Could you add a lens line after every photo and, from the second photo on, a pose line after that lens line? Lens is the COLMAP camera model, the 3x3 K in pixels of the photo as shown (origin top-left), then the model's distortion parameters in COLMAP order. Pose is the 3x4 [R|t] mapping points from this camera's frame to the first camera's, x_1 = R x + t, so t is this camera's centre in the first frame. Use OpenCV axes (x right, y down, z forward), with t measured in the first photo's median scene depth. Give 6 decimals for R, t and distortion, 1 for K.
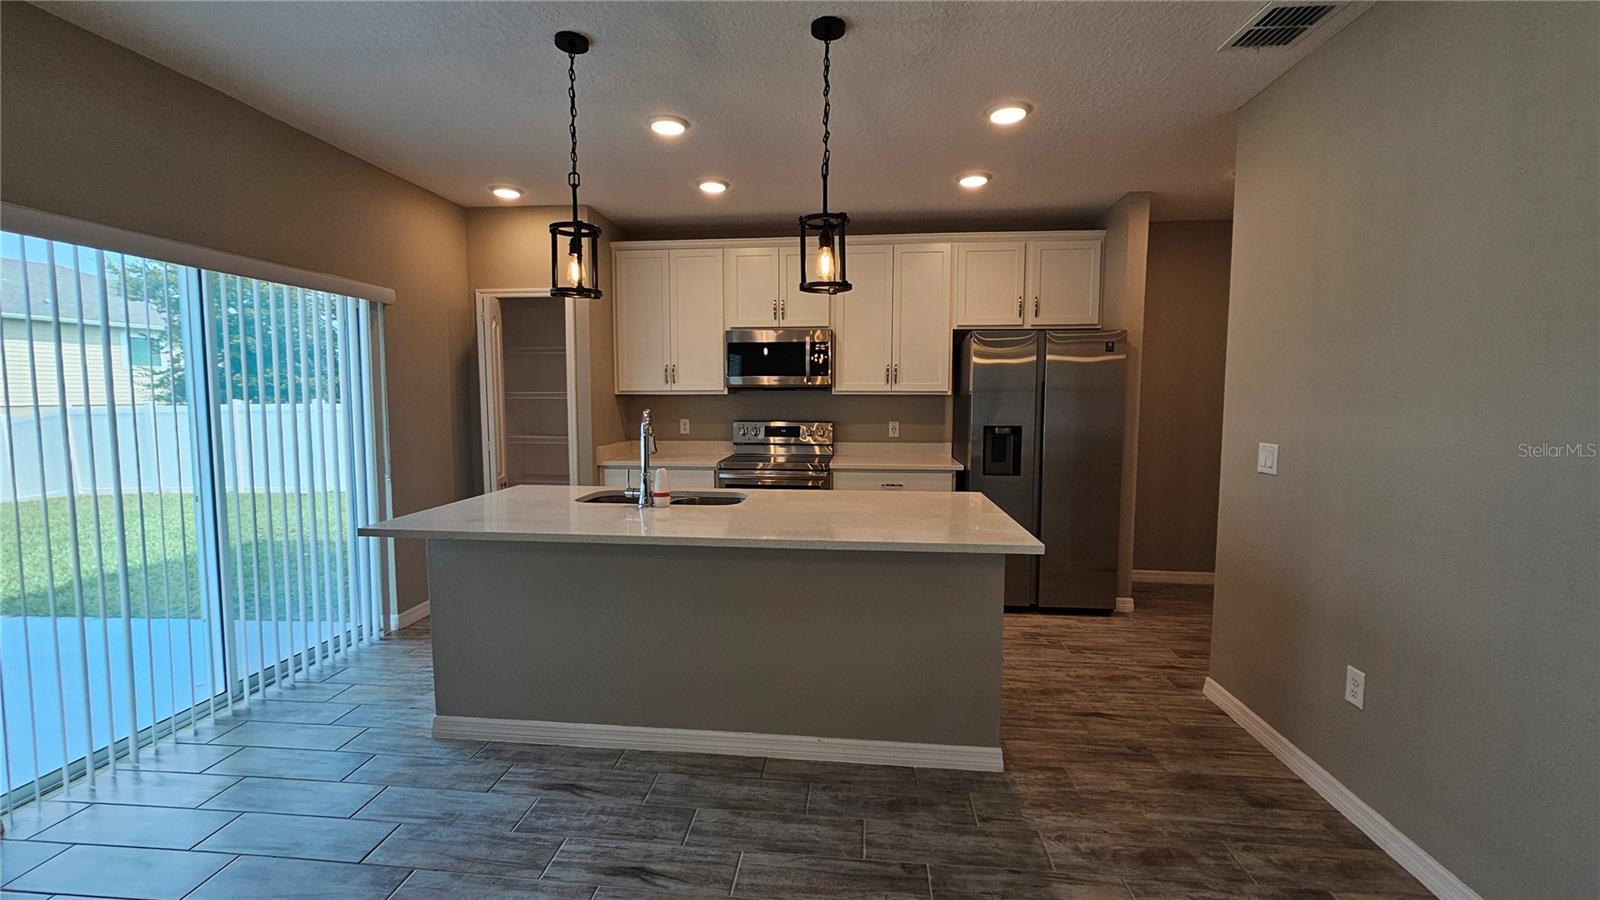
lens RADIAL K [[656.0, 0, 794.1], [0, 656.0, 446.5], [0, 0, 1]] dist [-0.009171, 0.002460]
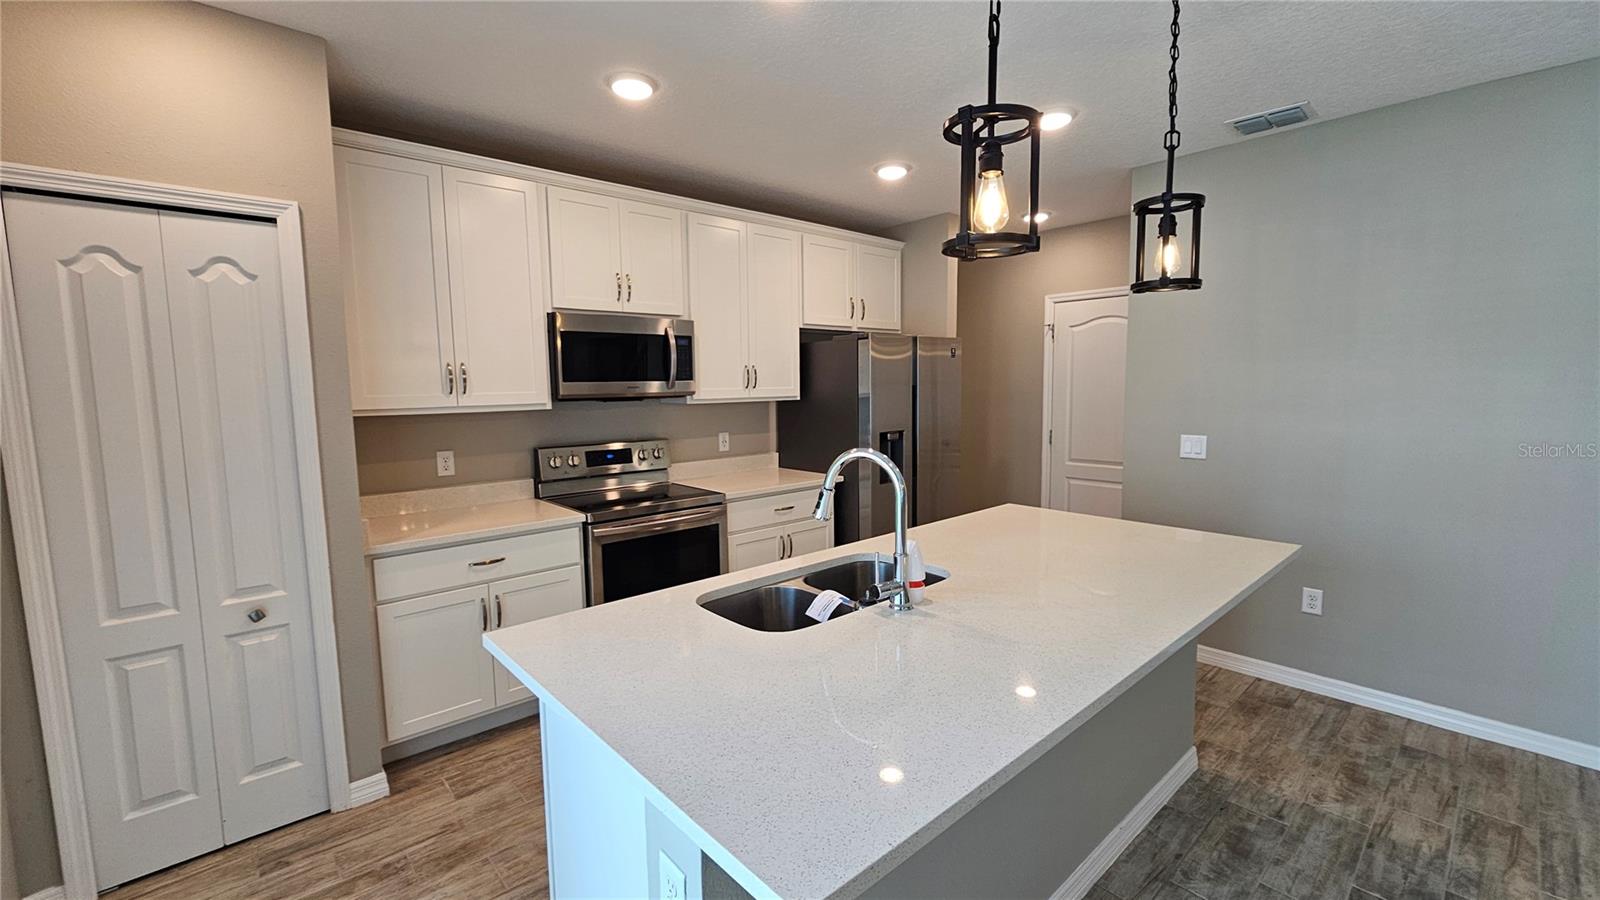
lens RADIAL K [[656.0, 0, 799.3], [0, 656.0, 448.5], [0, 0, 1]] dist [-0.009171, 0.002460]
pose [[0.679323, -0.083468, 0.729077, -0.437745], [0.073498, 0.996254, 0.045573, -0.054621], [-0.730150, 0.022626, 0.682913, 0.390886]]
